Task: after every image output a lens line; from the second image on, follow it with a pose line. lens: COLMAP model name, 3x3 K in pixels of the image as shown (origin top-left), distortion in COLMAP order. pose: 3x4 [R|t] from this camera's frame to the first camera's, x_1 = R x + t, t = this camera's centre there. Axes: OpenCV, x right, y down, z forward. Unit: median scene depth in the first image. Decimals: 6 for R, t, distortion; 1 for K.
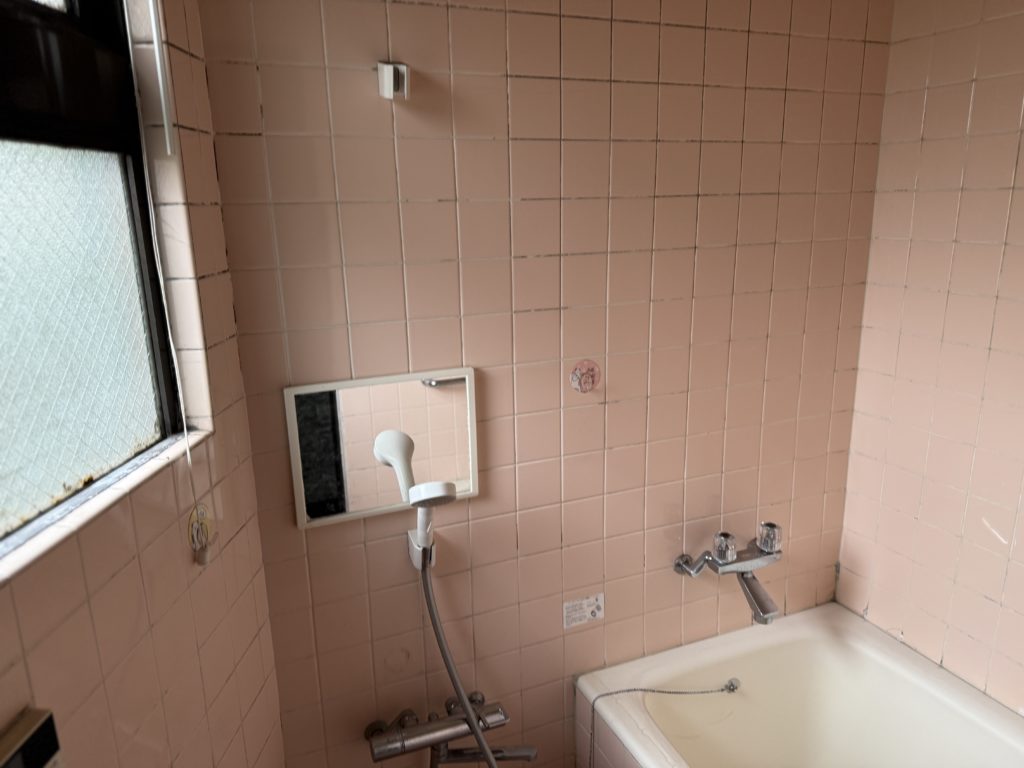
lens RADIAL K [[732.8, 0, 523.6], [0, 732.8, 384.1], [0, 0, 1]] dist [0.051211, -0.053841]
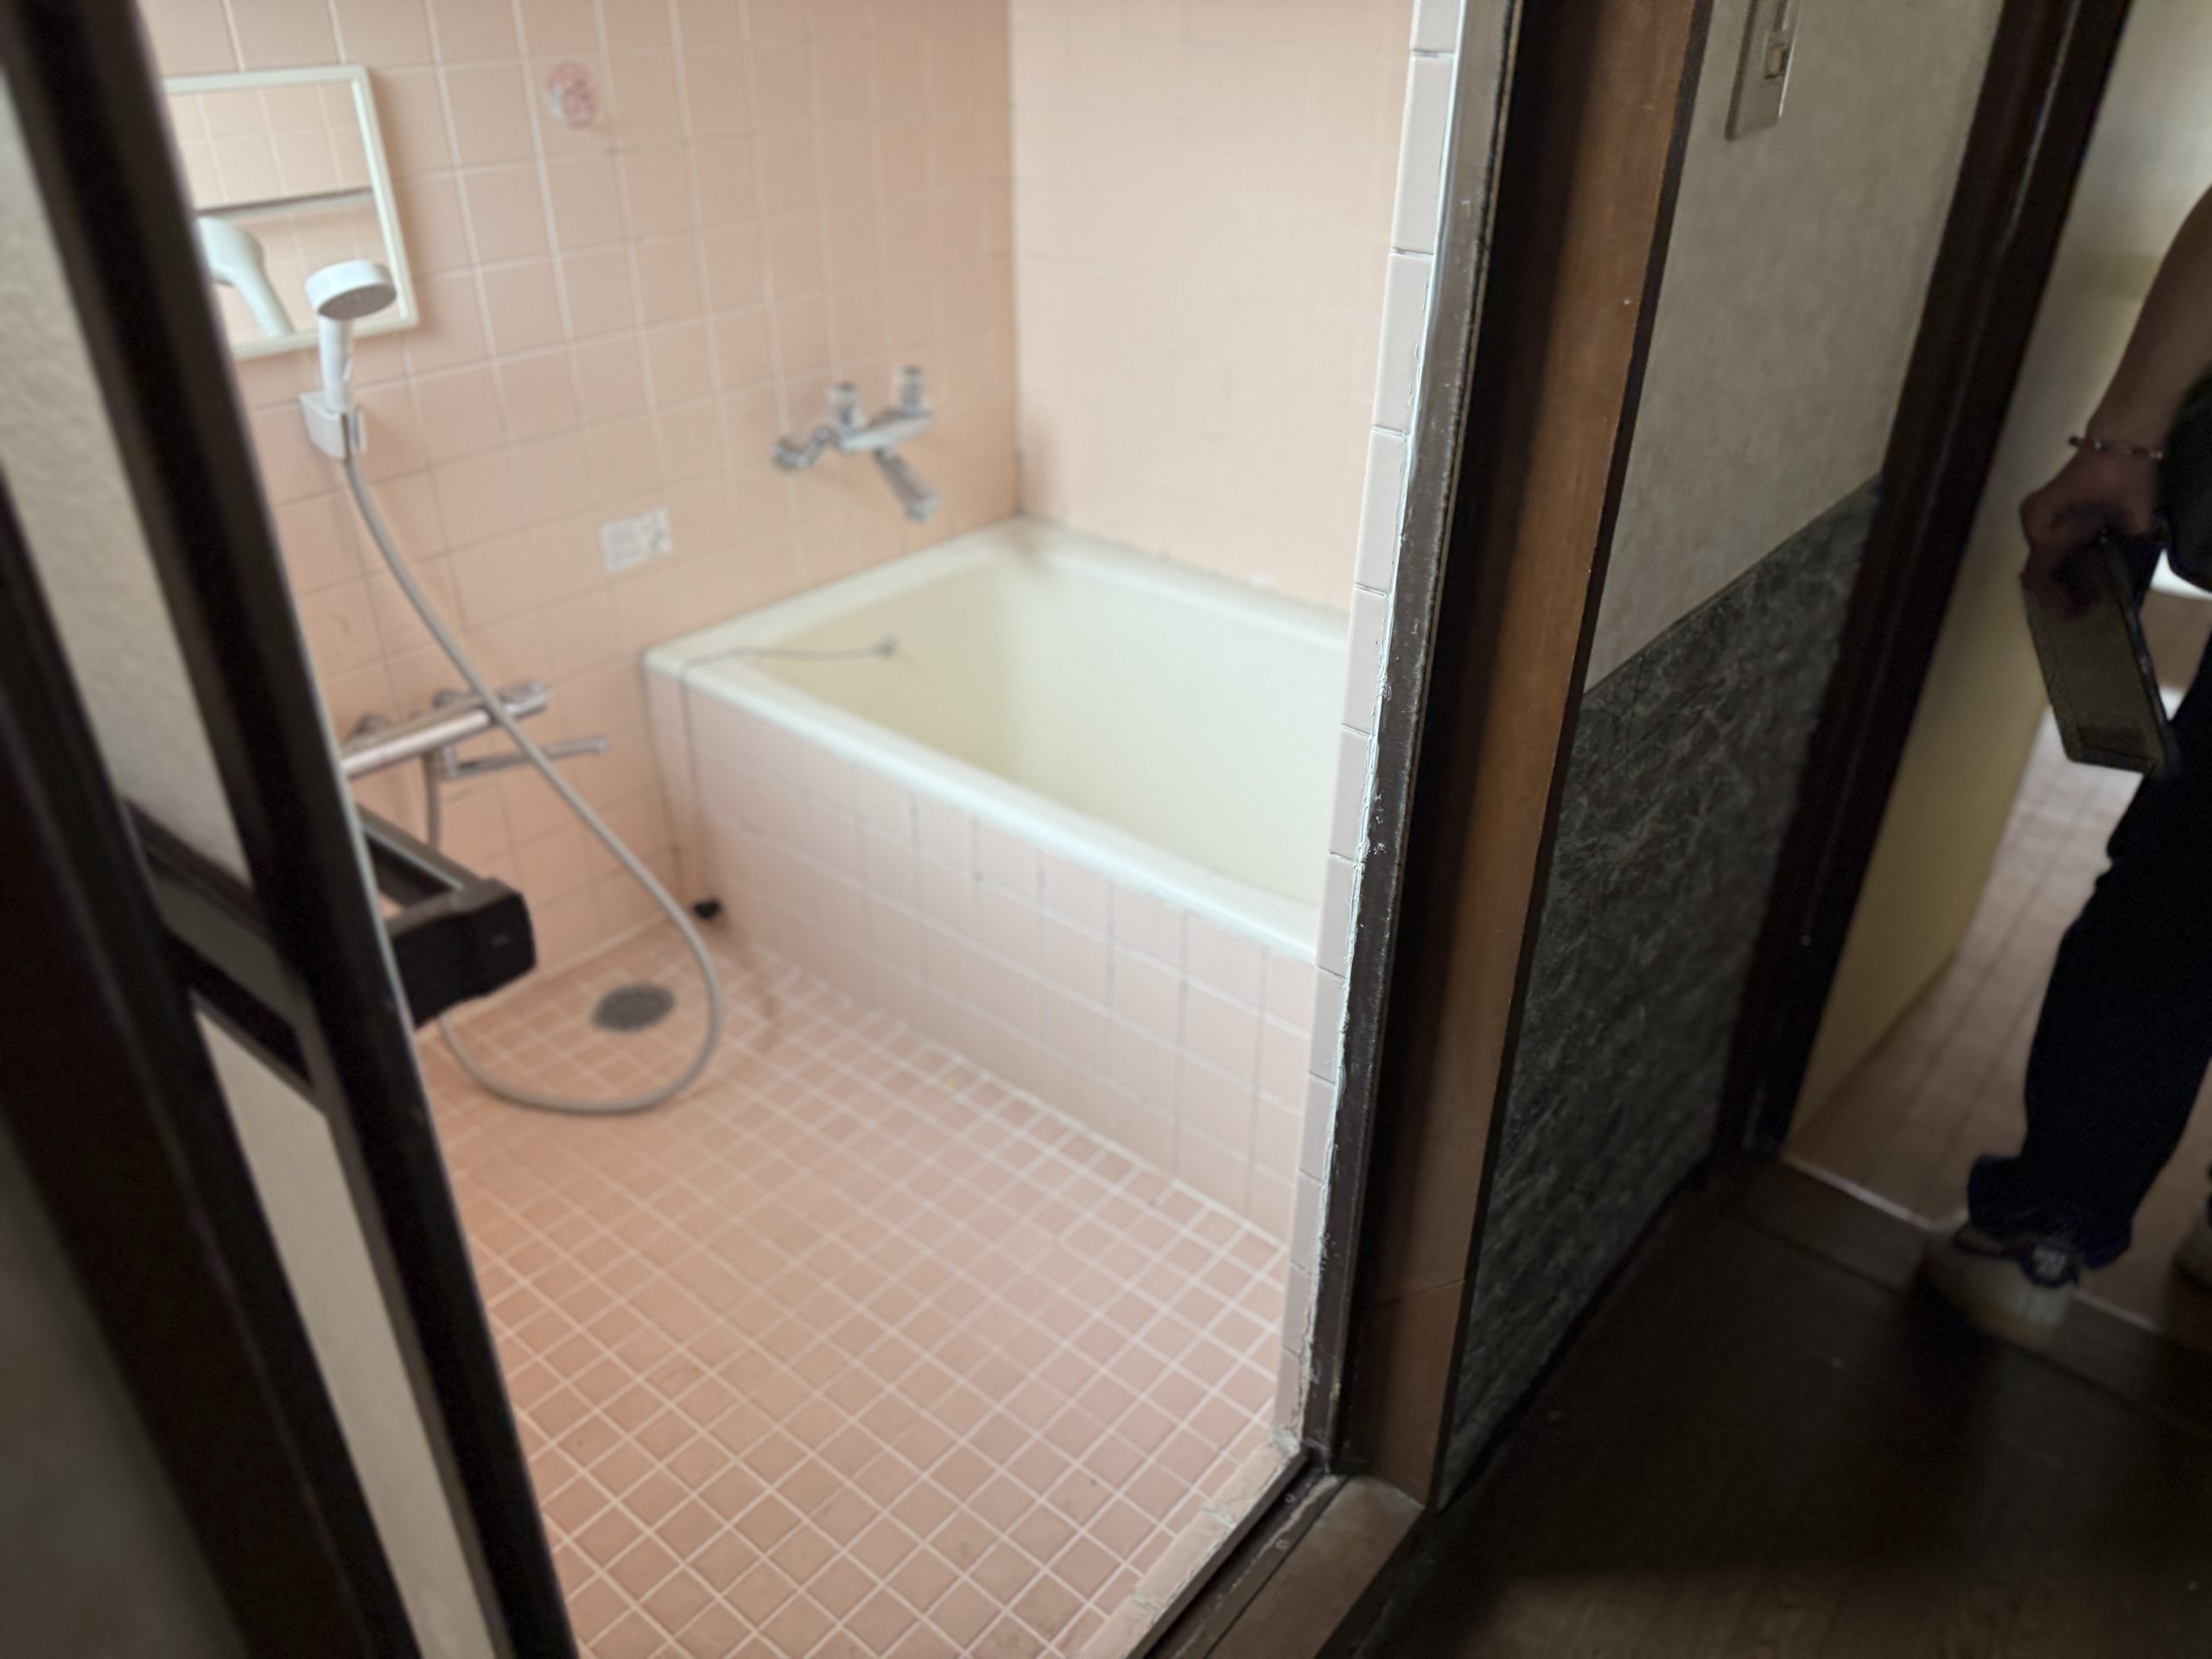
lens RADIAL K [[1563.6, 0, 1154.4], [0, 1563.6, 823.0], [0, 0, 1]] dist [0.033464, -0.060501]
pose [[0.879983, -0.210360, 0.425886, -0.152847], [0.083433, 0.951104, 0.297389, 0.196875], [-0.467621, -0.226164, 0.854506, -0.375264]]
